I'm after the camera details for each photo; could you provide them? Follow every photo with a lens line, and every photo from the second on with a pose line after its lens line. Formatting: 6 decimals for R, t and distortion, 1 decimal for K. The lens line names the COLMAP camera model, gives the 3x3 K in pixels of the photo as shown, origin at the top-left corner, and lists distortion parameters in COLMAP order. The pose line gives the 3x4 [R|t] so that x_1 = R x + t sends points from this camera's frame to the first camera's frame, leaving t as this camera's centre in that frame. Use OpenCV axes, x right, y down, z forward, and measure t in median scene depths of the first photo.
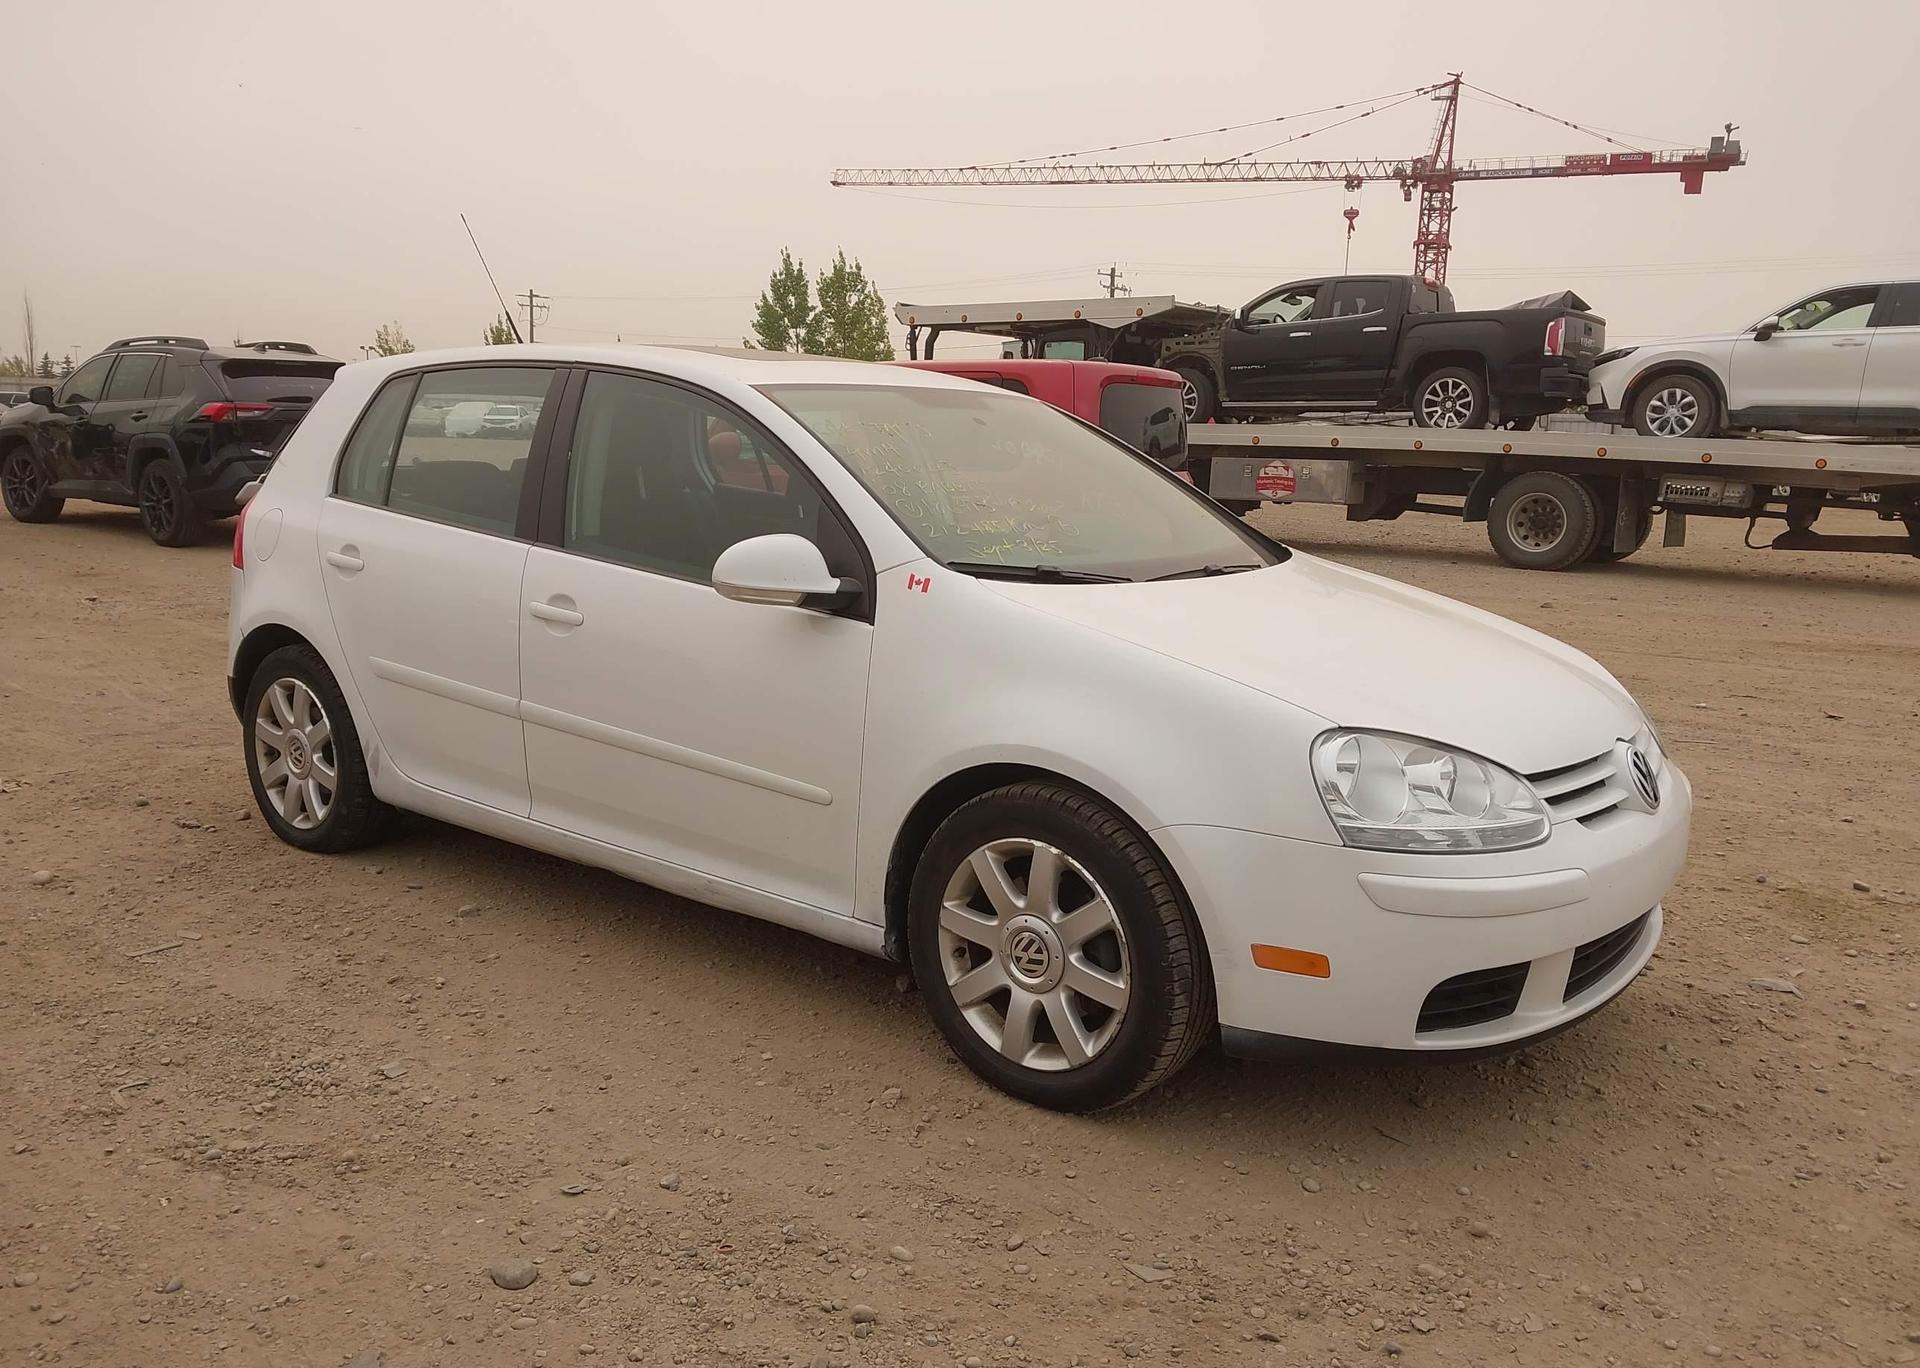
lens RADIAL K [[1545.4, 0, 961.8], [0, 1545.4, 660.0], [0, 0, 1]] dist [0.079475, -0.116416]
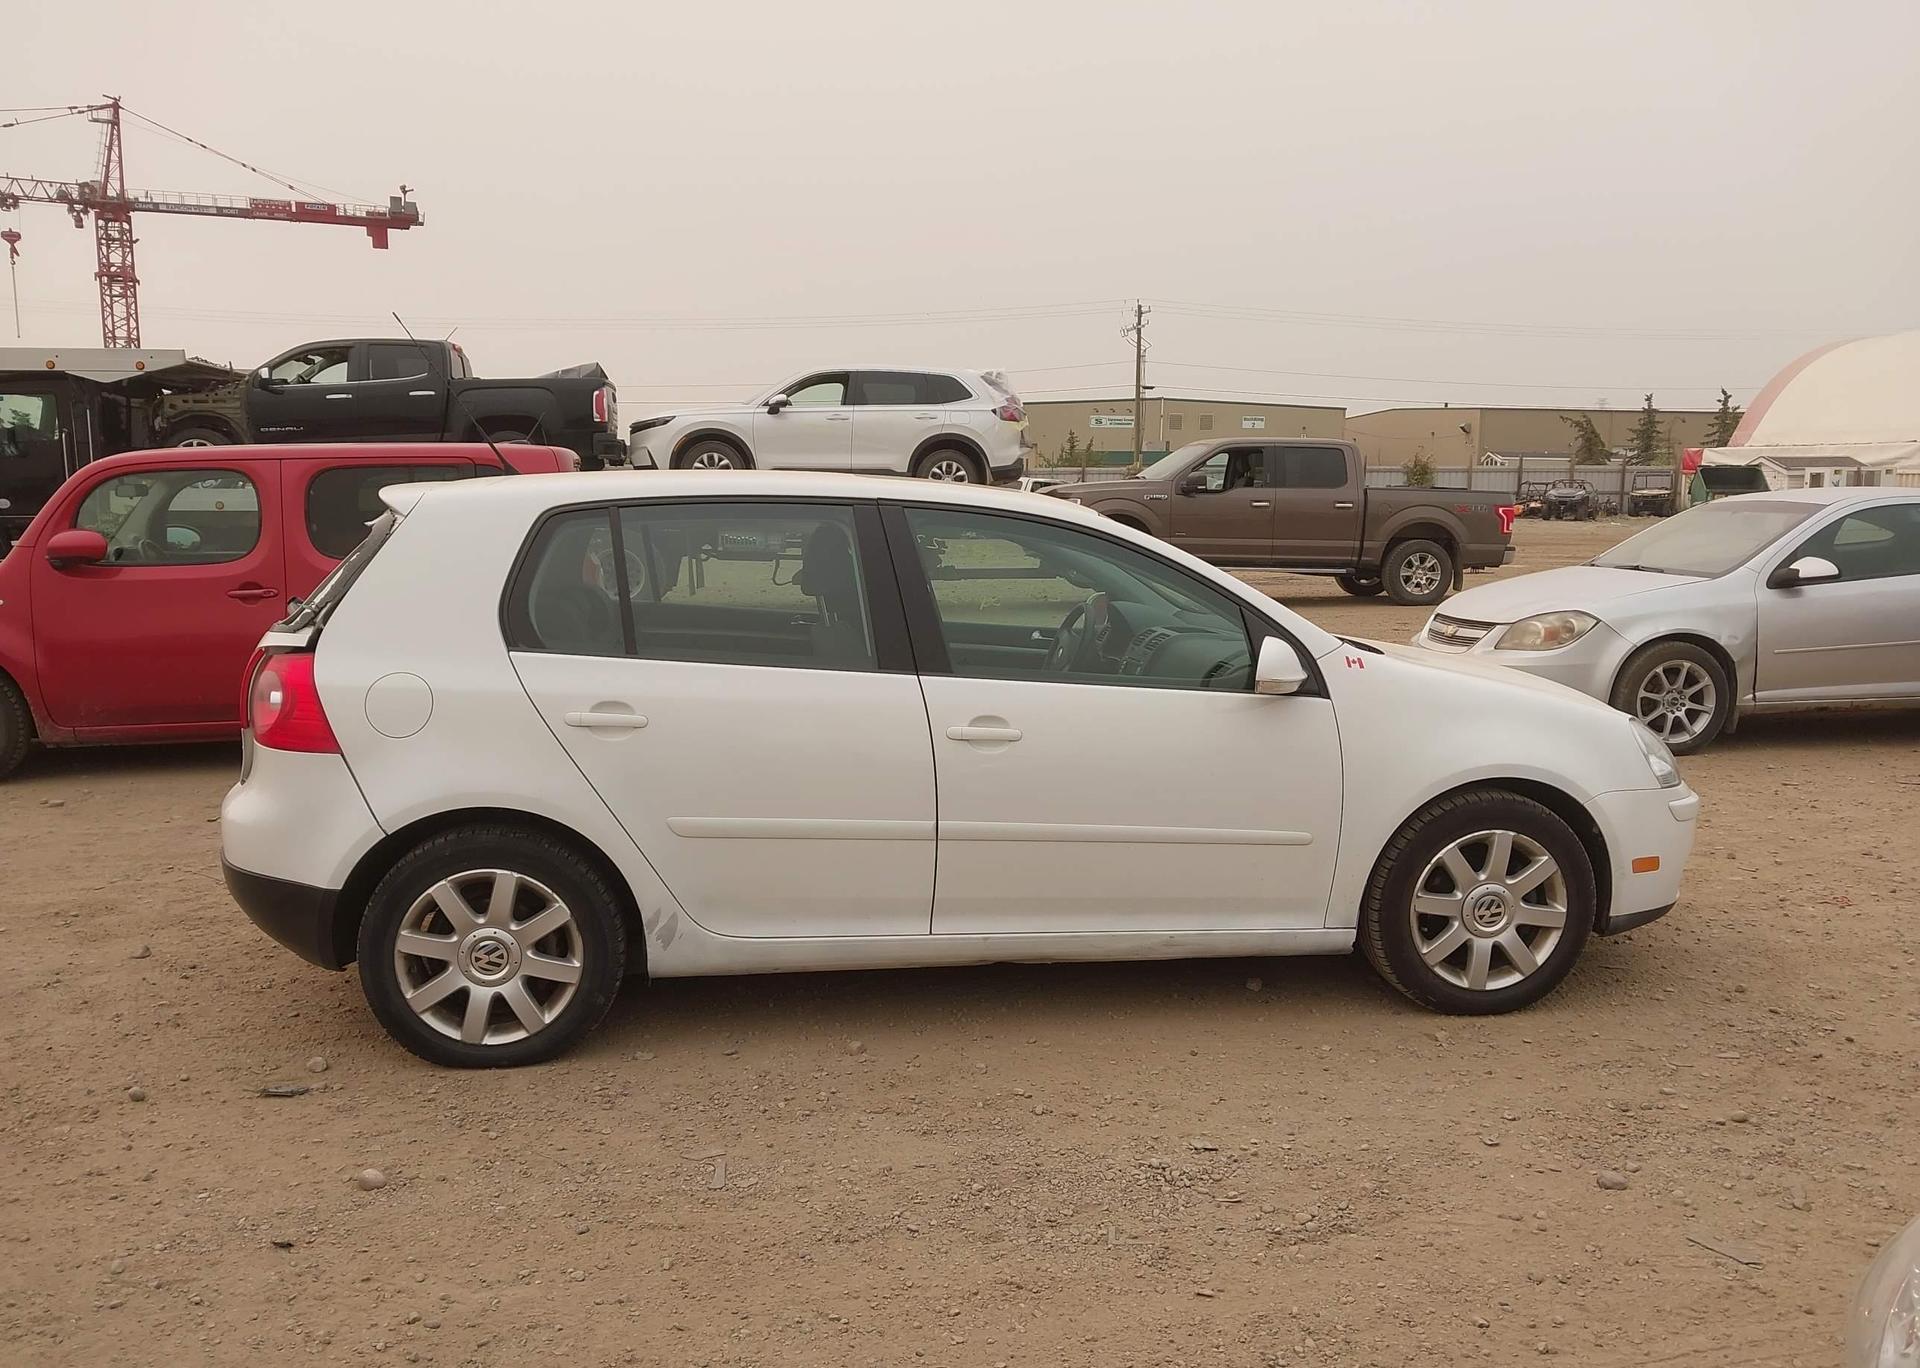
lens RADIAL K [[1545.4, 0, 961.8], [0, 1545.4, 660.0], [0, 0, 1]] dist [0.079475, -0.116416]
pose [[0.684262, -0.107379, 0.721287, -0.247629], [0.124921, 0.991739, 0.029133, -0.027092], [-0.718457, 0.070169, 0.692023, 0.064346]]
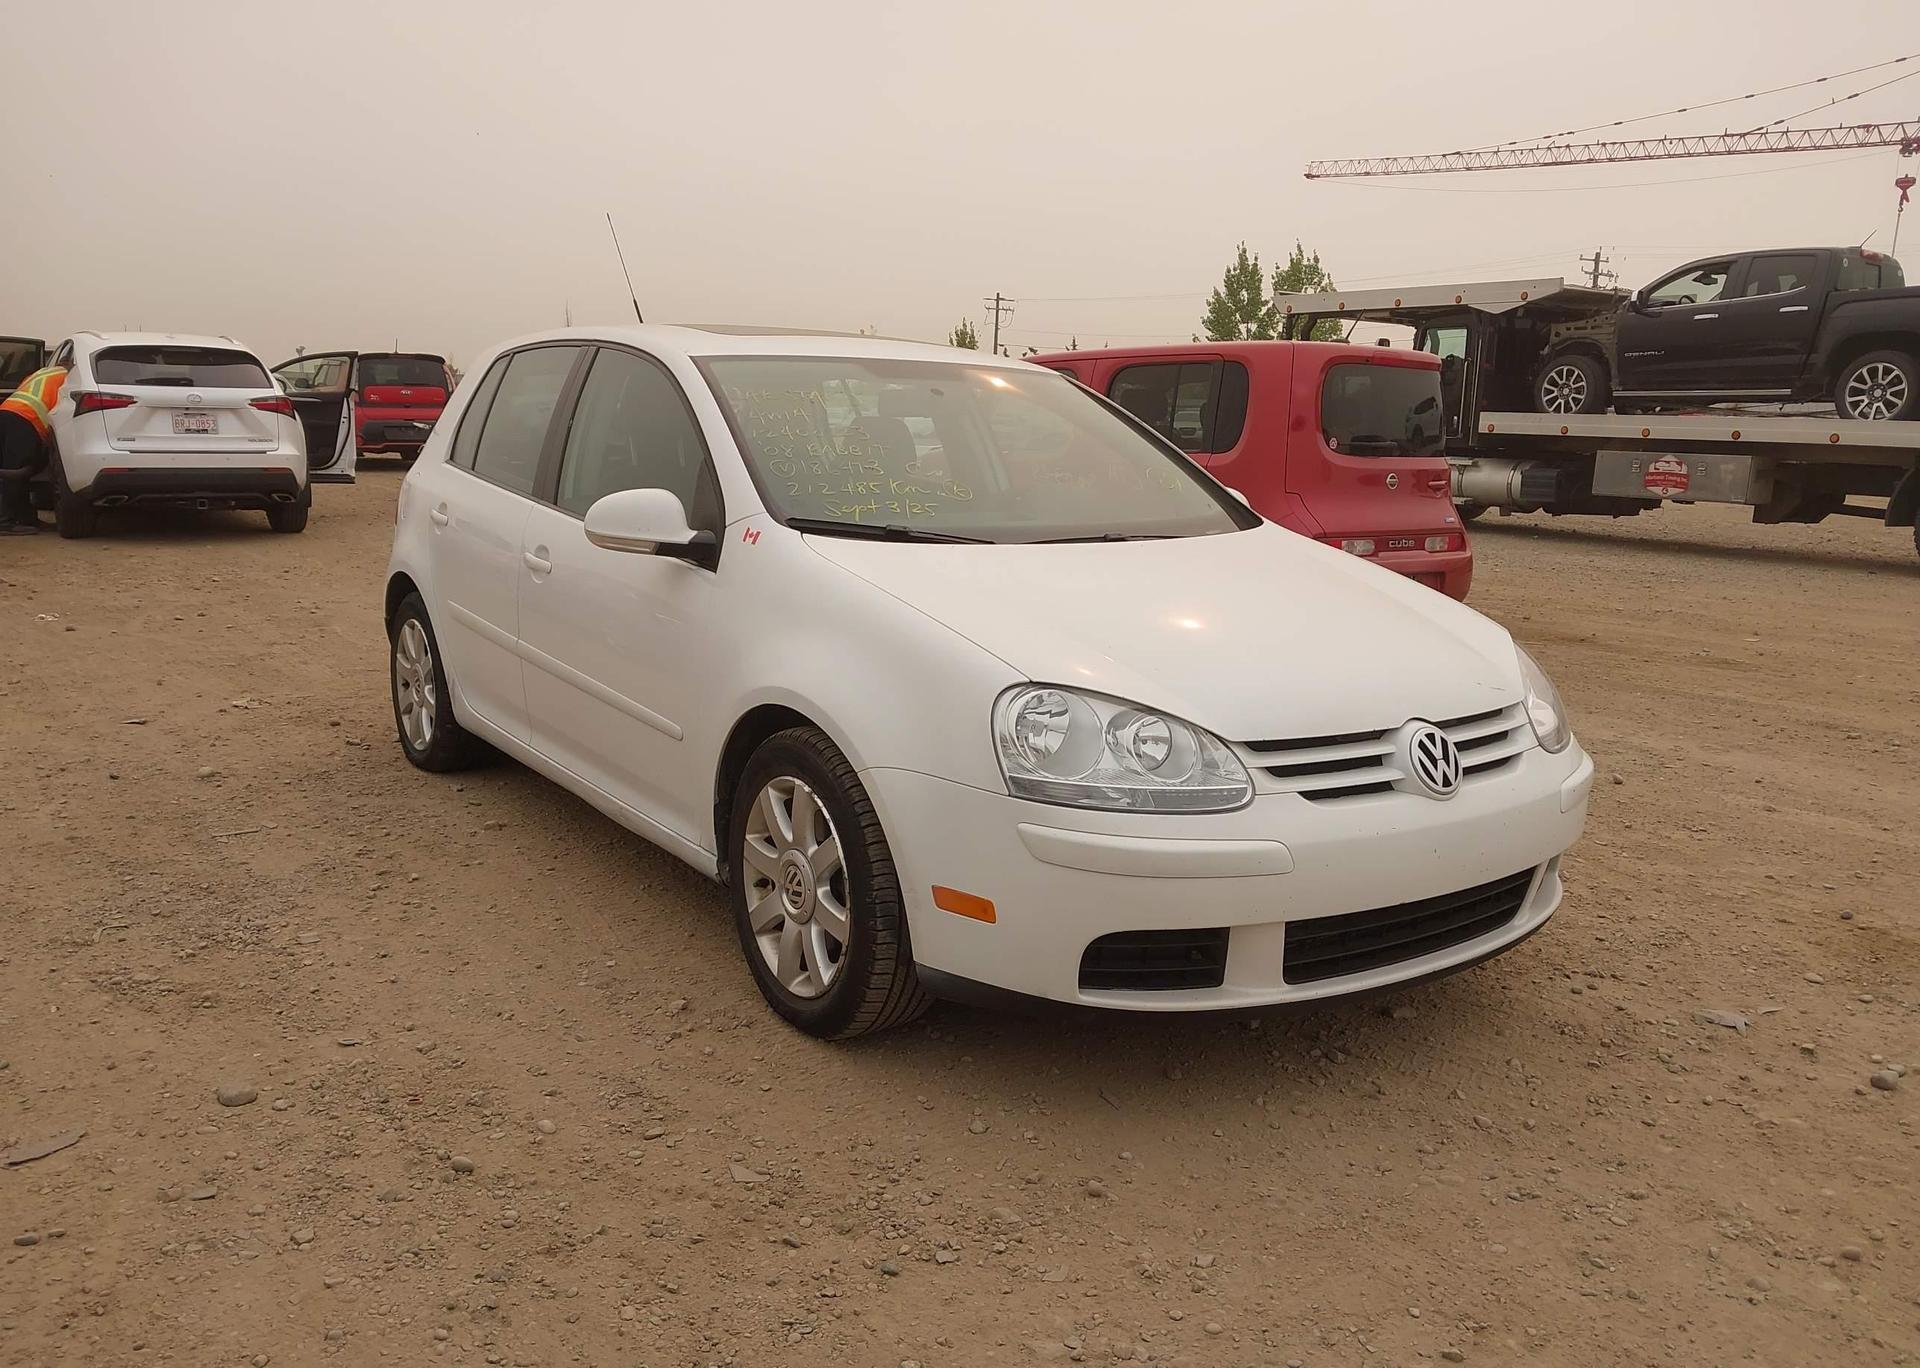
lens RADIAL K [[1570.3, 0, 967.3], [0, 1570.3, 625.9], [0, 0, 1]] dist [0.017403, 0.010319]
pose [[0.953526, 0.040736, -0.298543, 0.089007], [-0.047387, 0.998763, -0.015073, 0.004419], [0.297560, 0.028519, 0.954277, 0.001761]]
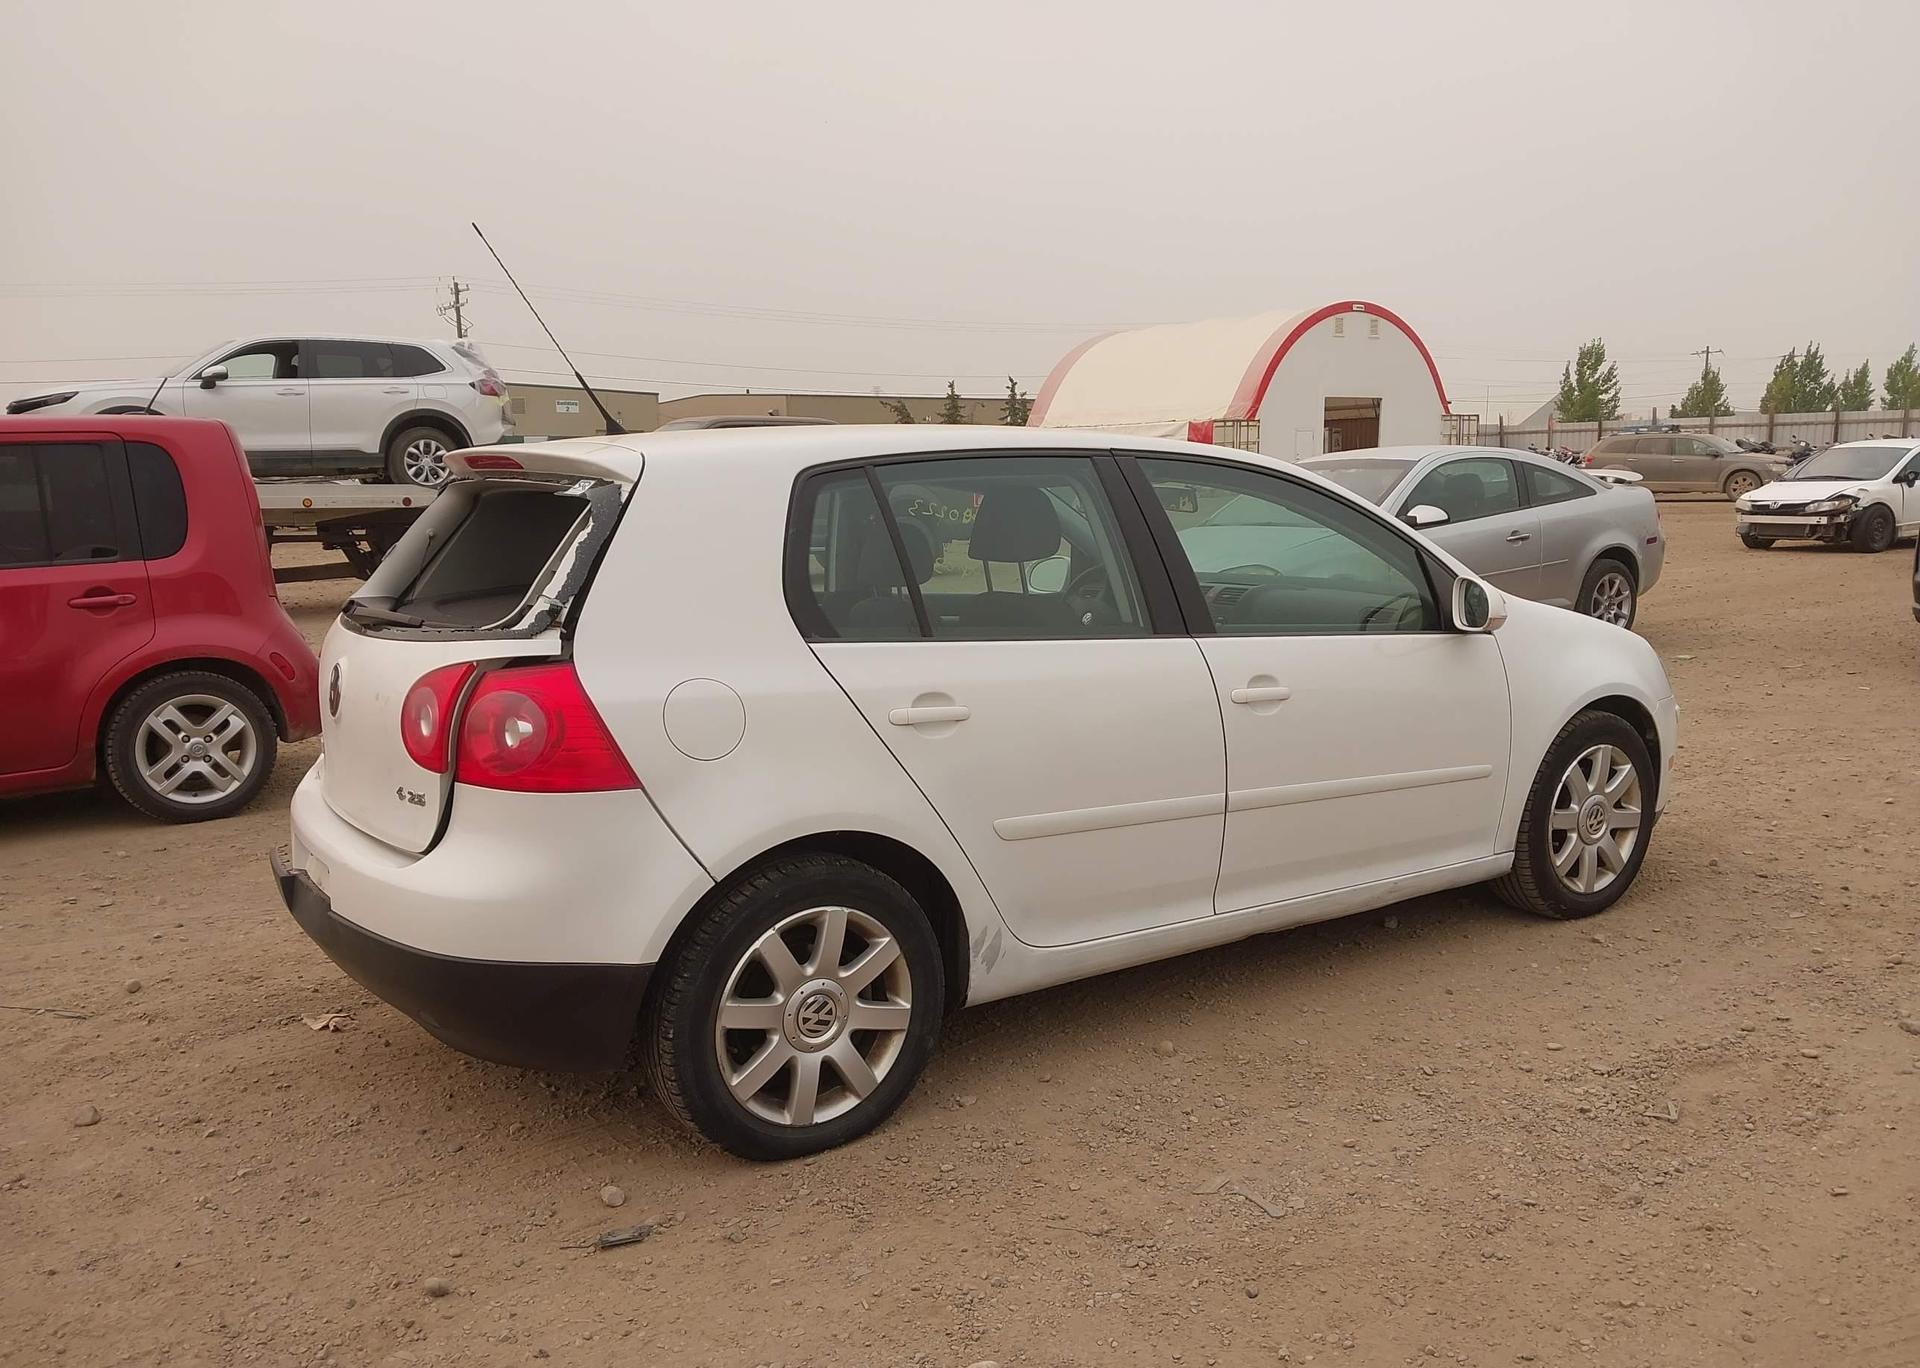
lens RADIAL K [[1521.9, 0, 960.0], [0, 1521.9, 684.0], [0, 0, 1]] dist [0.110190, -0.145532]
pose [[0.293007, -0.168148, 0.941208, -0.300830], [0.169478, 0.977959, 0.121954, -0.045917], [-0.940970, 0.123781, 0.315046, 0.207490]]
